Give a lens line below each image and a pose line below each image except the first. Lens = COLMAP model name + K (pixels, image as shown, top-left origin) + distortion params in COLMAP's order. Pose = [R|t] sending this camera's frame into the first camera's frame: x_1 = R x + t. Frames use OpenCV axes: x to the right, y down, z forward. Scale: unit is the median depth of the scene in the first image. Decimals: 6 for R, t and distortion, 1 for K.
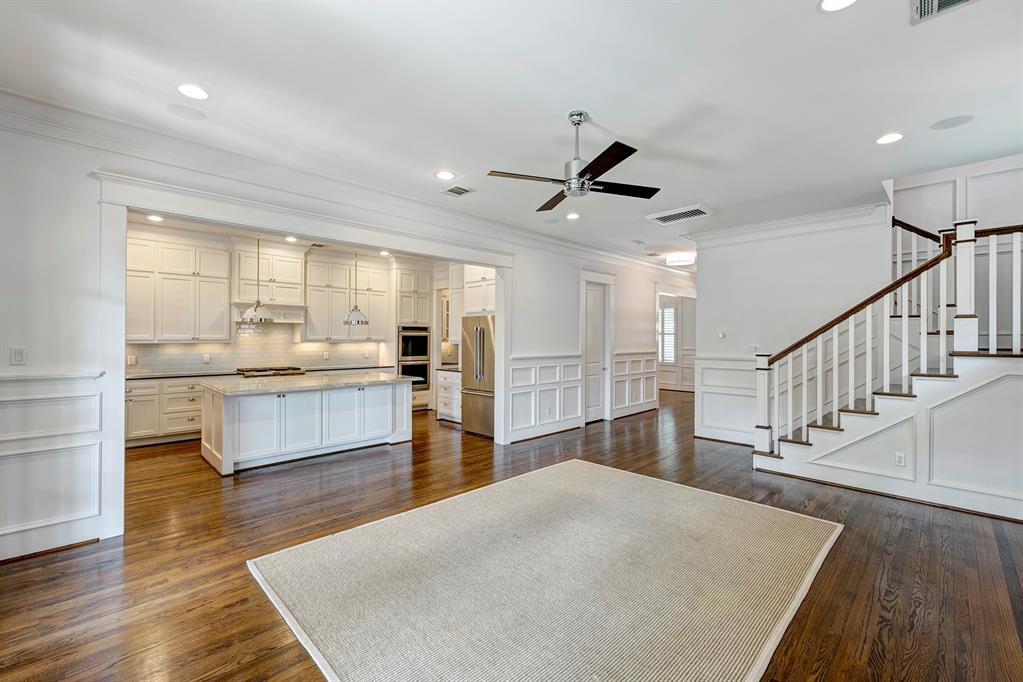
lens RADIAL K [[440.8, 0, 490.6], [0, 440.8, 338.6], [0, 0, 1]] dist [0.000781, 0.000077]
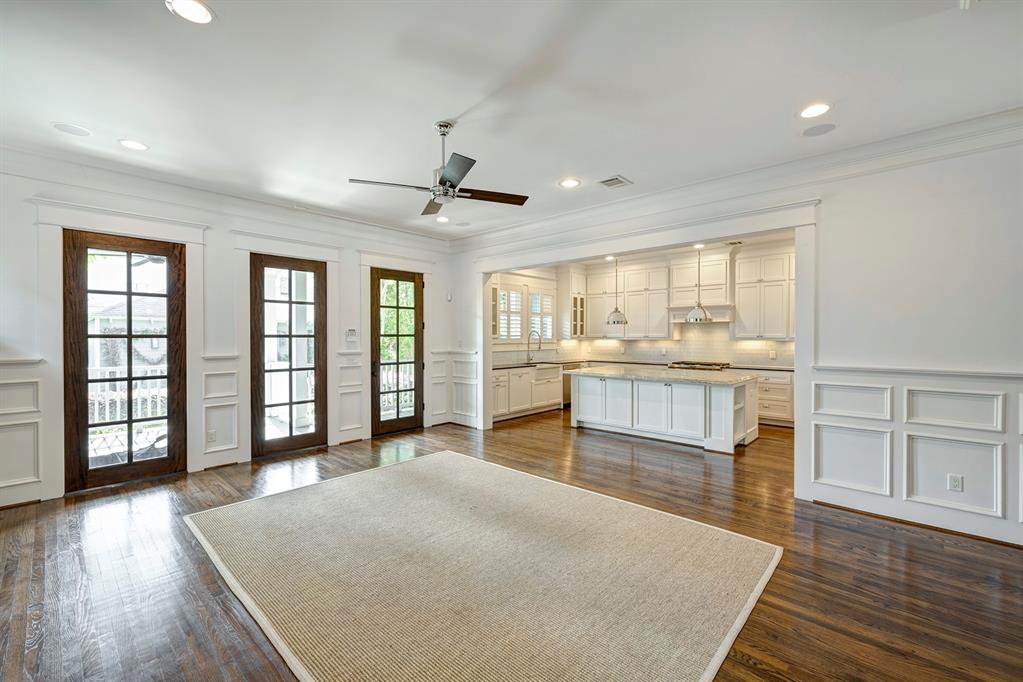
lens RADIAL K [[416.6, 0, 535.9], [0, 416.6, 338.9], [0, 0, 1]] dist [-0.000936, -0.000101]
pose [[0.096880, 0.003964, -0.995288, 0.618577], [-0.000104, 0.999992, 0.003972, 0.002319], [0.995296, -0.000281, 0.096880, 0.565607]]
